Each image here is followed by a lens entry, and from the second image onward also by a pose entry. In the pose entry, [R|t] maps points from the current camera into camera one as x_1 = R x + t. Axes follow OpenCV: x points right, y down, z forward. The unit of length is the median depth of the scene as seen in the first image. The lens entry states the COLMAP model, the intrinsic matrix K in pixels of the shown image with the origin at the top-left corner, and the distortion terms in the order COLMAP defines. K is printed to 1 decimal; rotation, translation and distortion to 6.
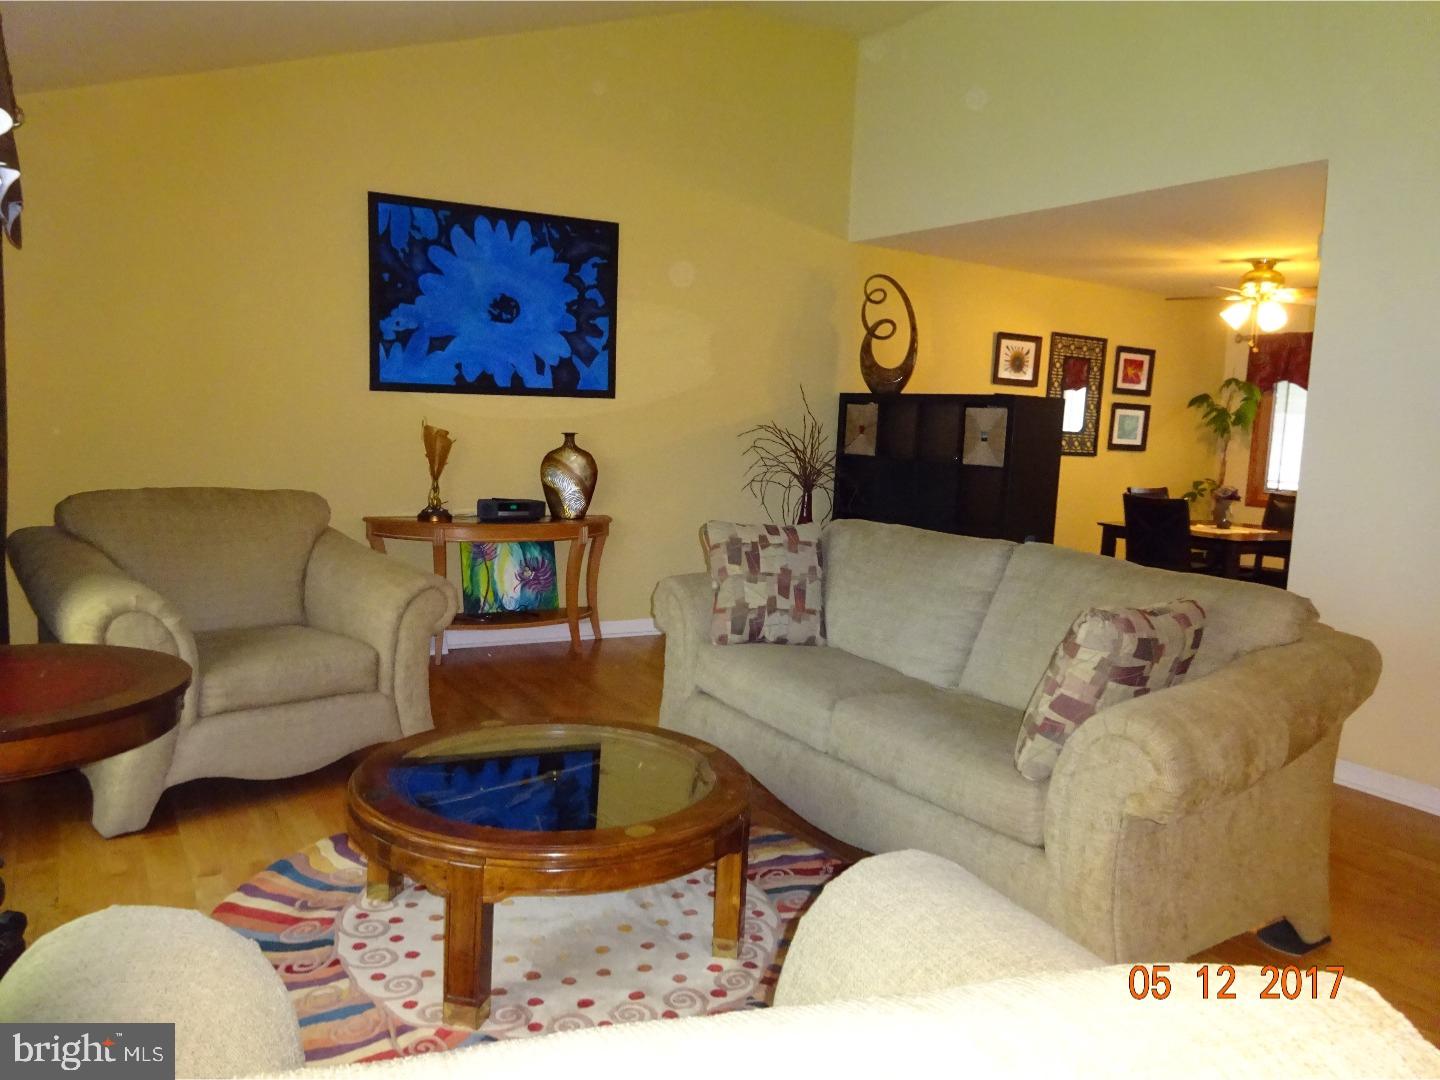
lens RADIAL K [[1068.5, 0, 717.8], [0, 1068.5, 536.9], [0, 0, 1]] dist [0.003554, 0.005099]
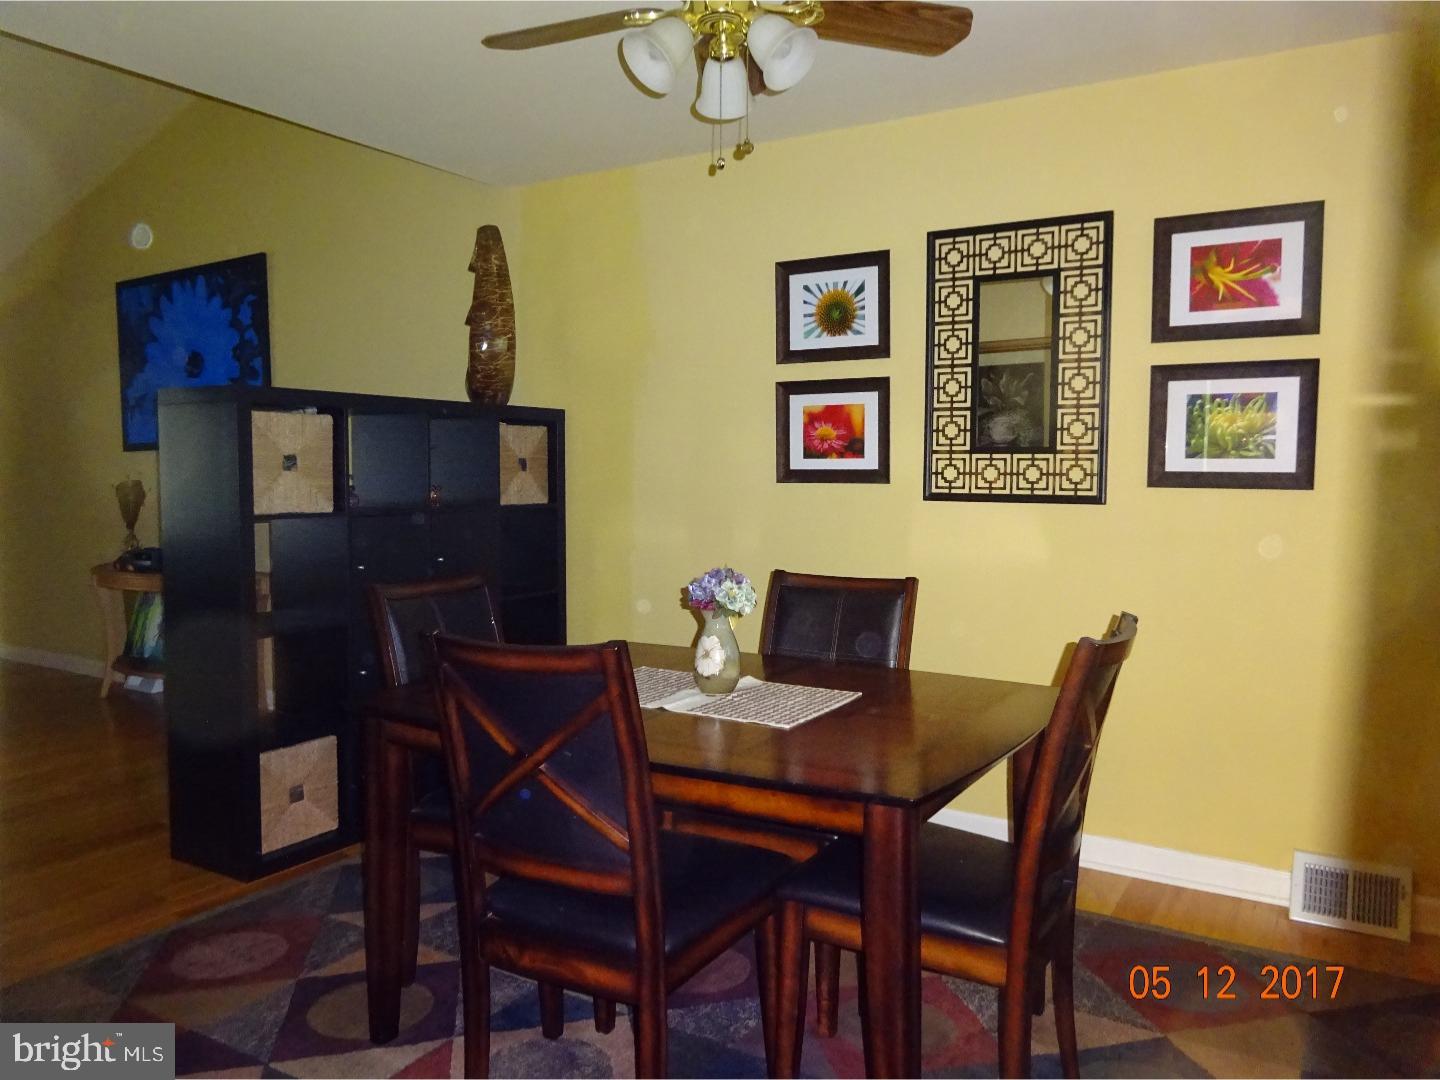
lens RADIAL K [[1068.5, 0, 712.6], [0, 1068.5, 533.8], [0, 0, 1]] dist [0.003554, 0.005099]
pose [[0.441947, 0.013474, -0.896940, 0.652319], [-0.072367, 0.997164, -0.020678, -0.045751], [0.894117, 0.074047, 0.441669, 0.694973]]
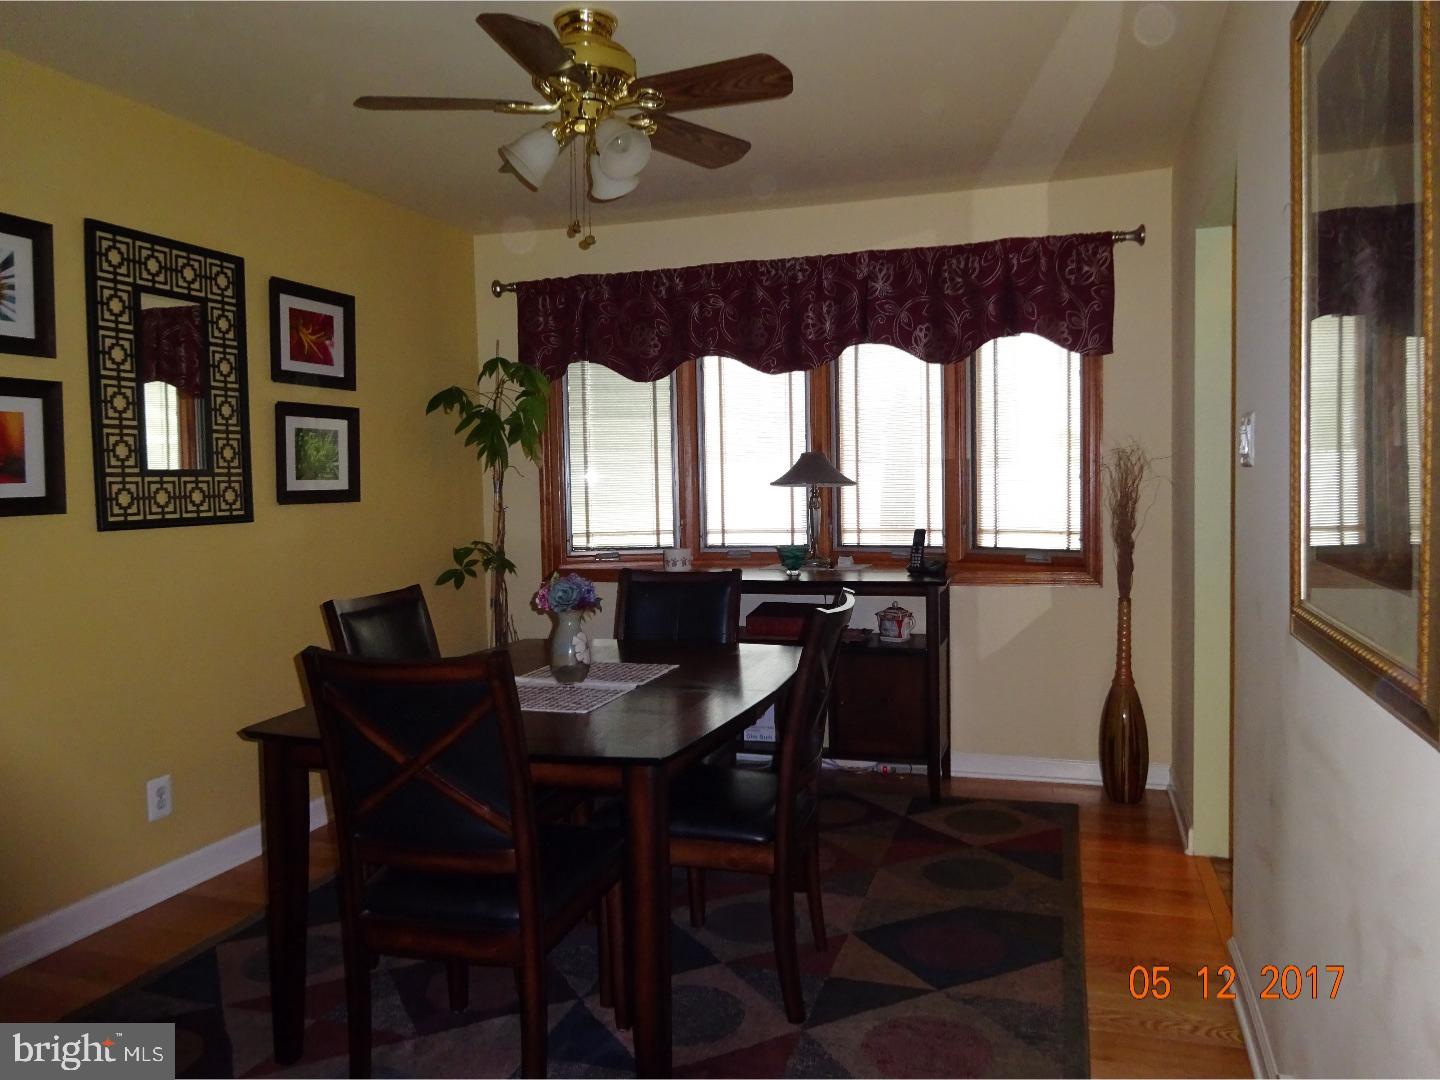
lens RADIAL K [[1068.5, 0, 713.6], [0, 1068.5, 541.2], [0, 0, 1]] dist [0.003554, 0.005099]
pose [[0.767394, -0.099880, 0.633348, 0.219743], [0.119455, 0.992769, 0.011824, -0.050111], [-0.629949, 0.066583, 0.773777, 0.537737]]
